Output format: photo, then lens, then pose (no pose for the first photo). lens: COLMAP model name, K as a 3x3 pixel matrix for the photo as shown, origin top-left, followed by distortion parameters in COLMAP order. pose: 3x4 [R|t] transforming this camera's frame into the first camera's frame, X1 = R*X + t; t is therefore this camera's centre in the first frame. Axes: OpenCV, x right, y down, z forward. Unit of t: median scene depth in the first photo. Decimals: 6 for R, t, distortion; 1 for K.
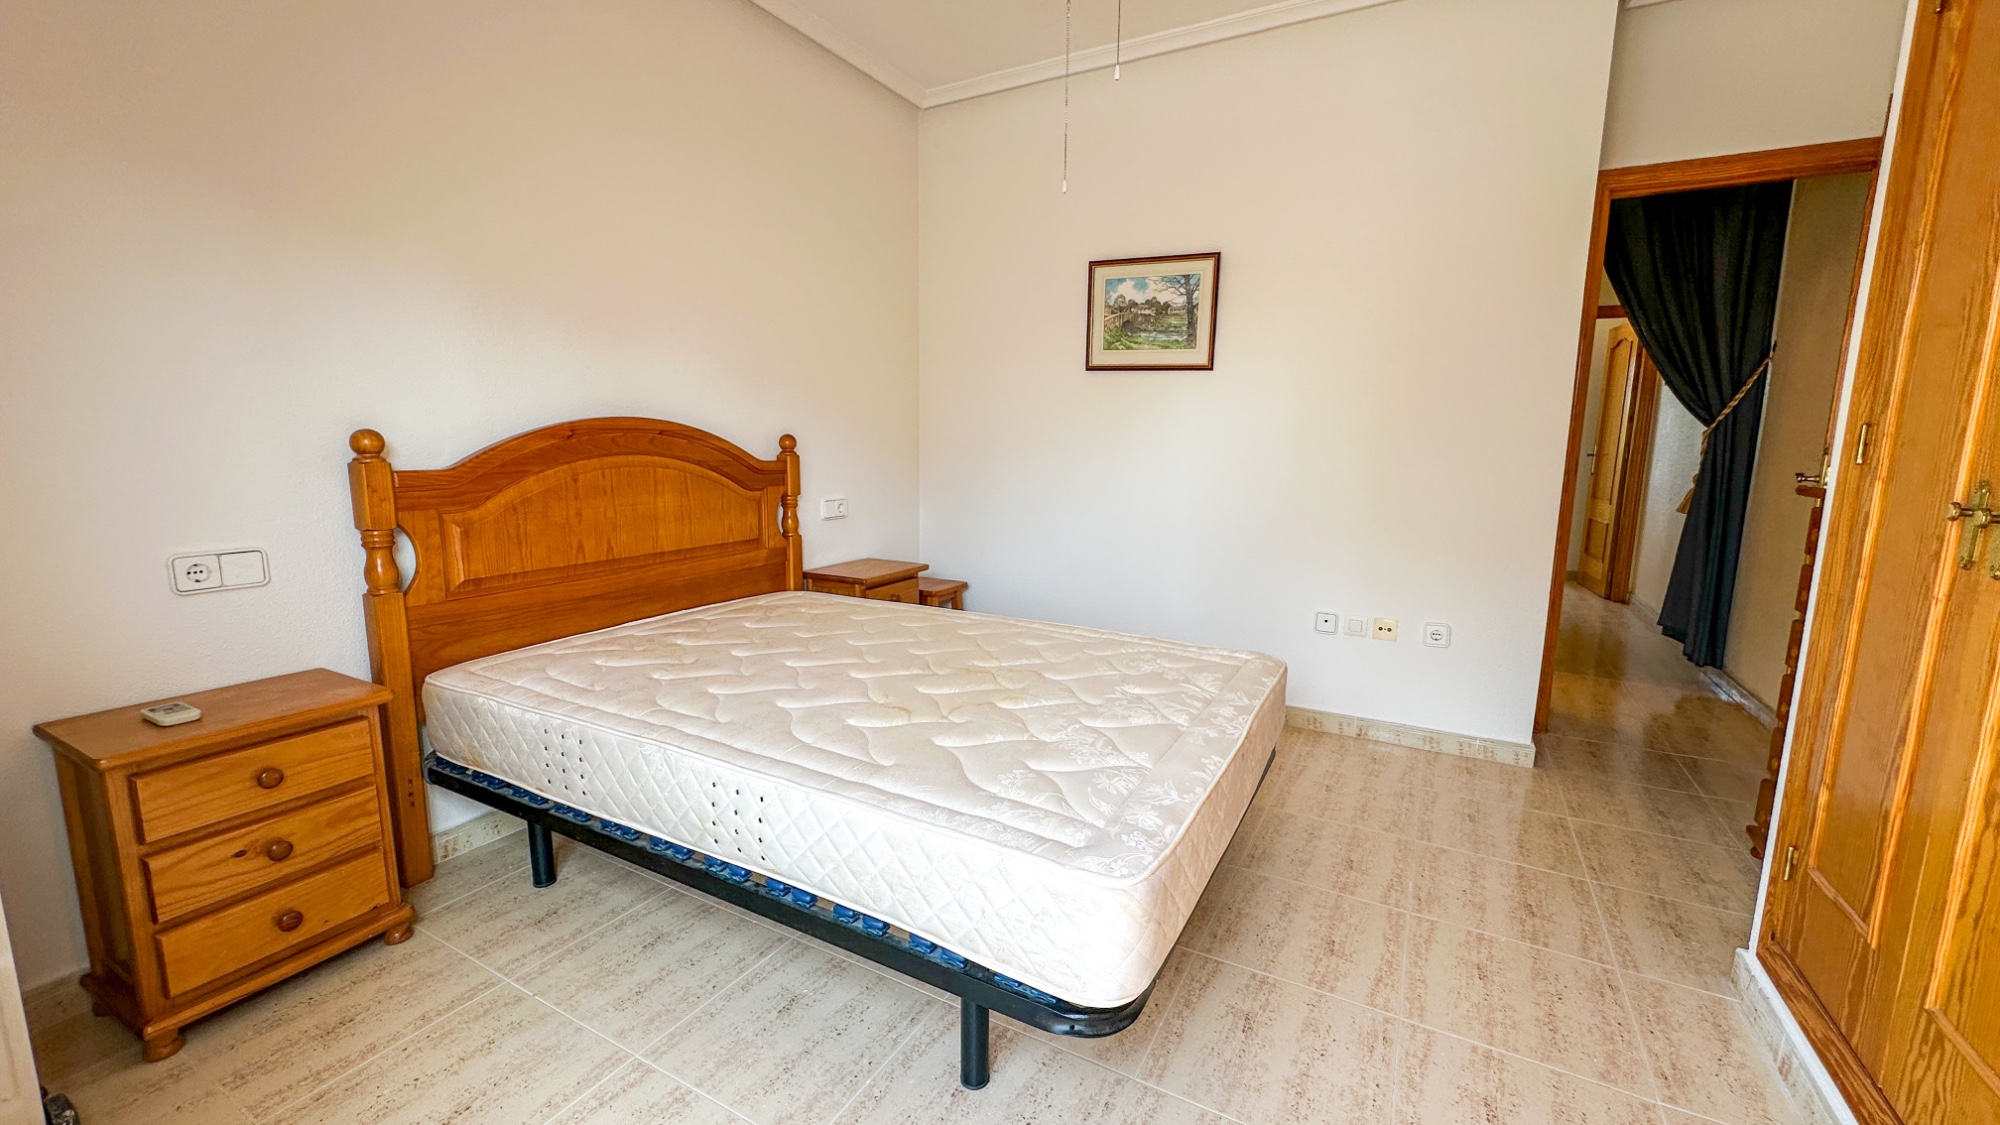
lens RADIAL K [[794.8, 0, 1002.9], [0, 794.8, 558.3], [0, 0, 1]] dist [0.000556, -0.000233]
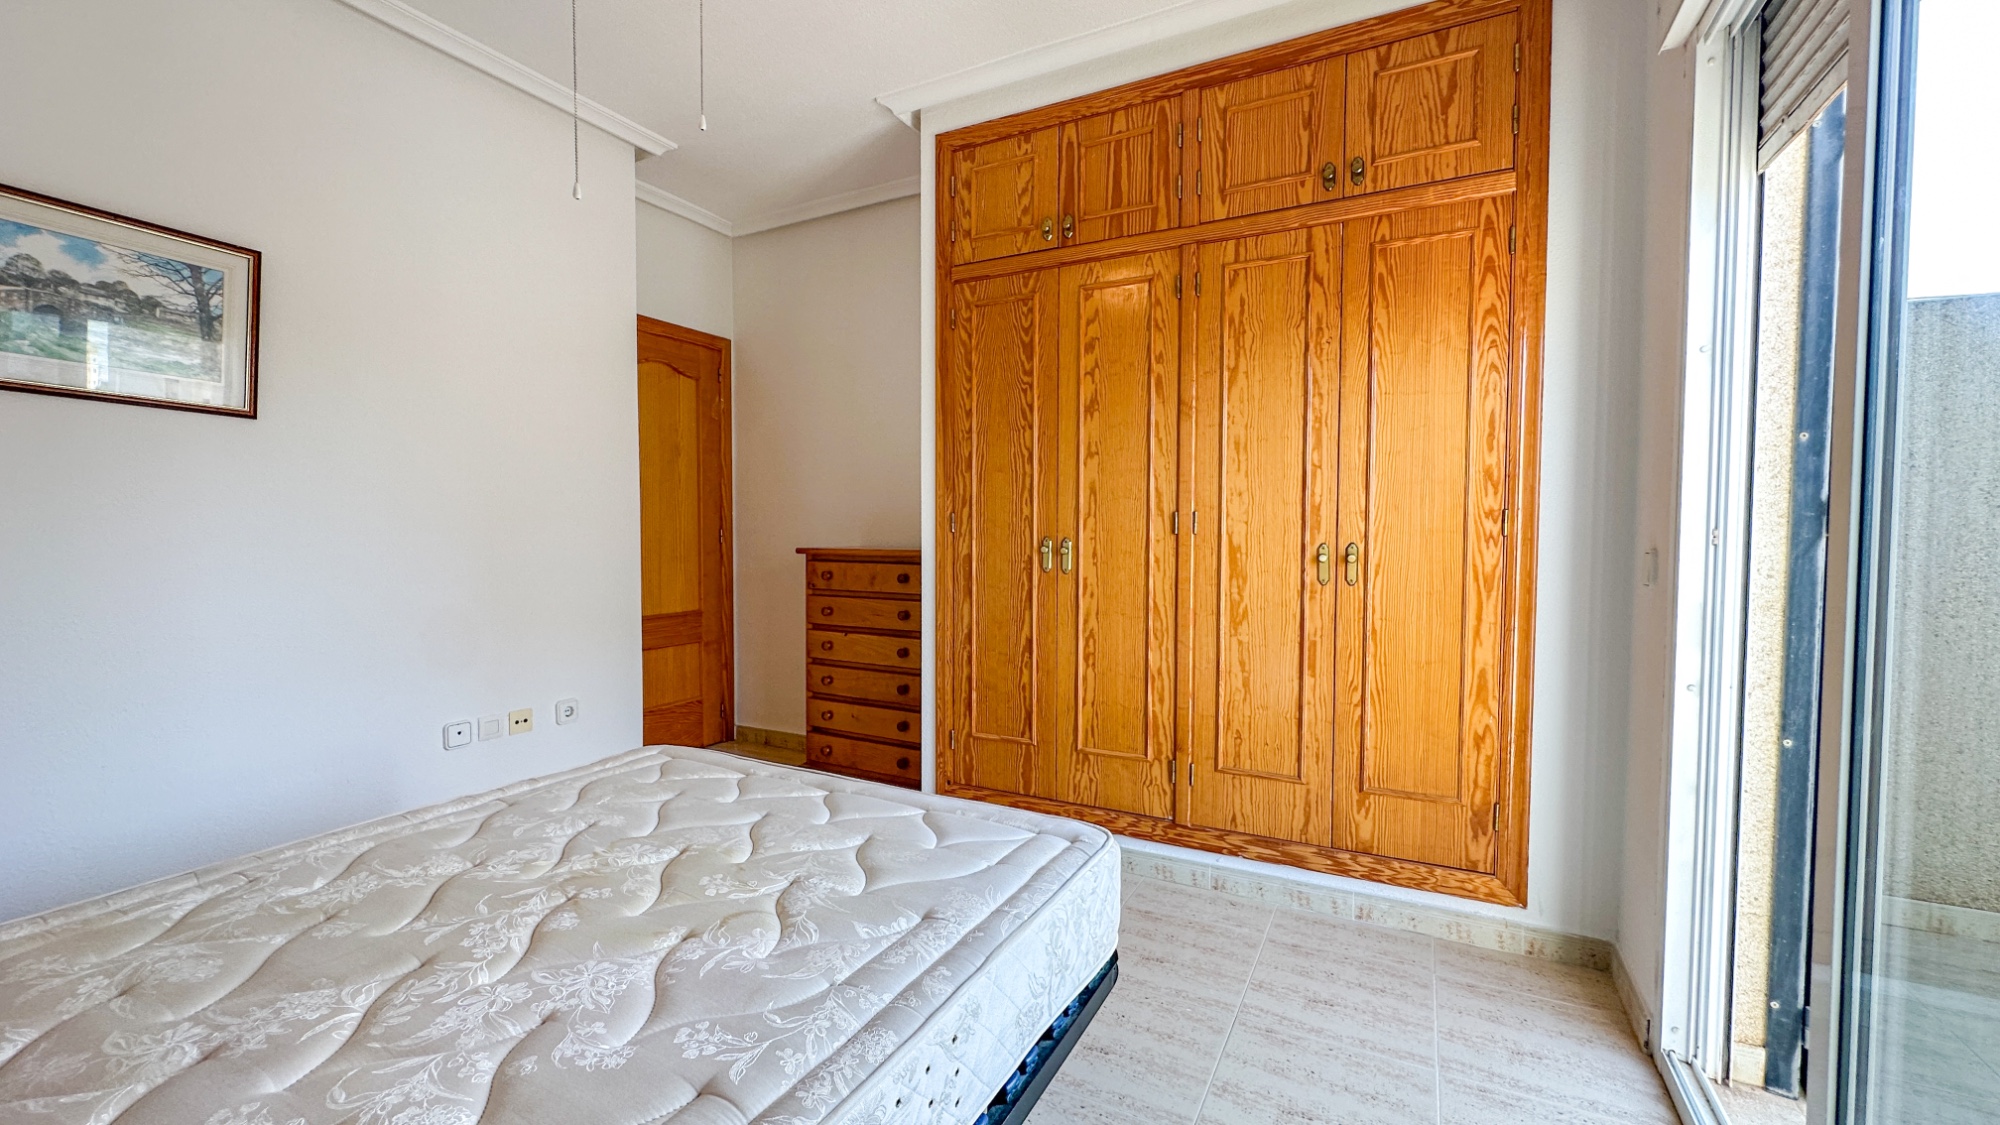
lens RADIAL K [[794.8, 0, 1002.9], [0, 794.8, 558.3], [0, 0, 1]] dist [0.000556, -0.000233]
pose [[-0.022733, -0.048566, 0.998561, -0.431022], [0.147467, 0.987731, 0.051396, -0.061069], [-0.988806, 0.148423, -0.015292, 0.400956]]
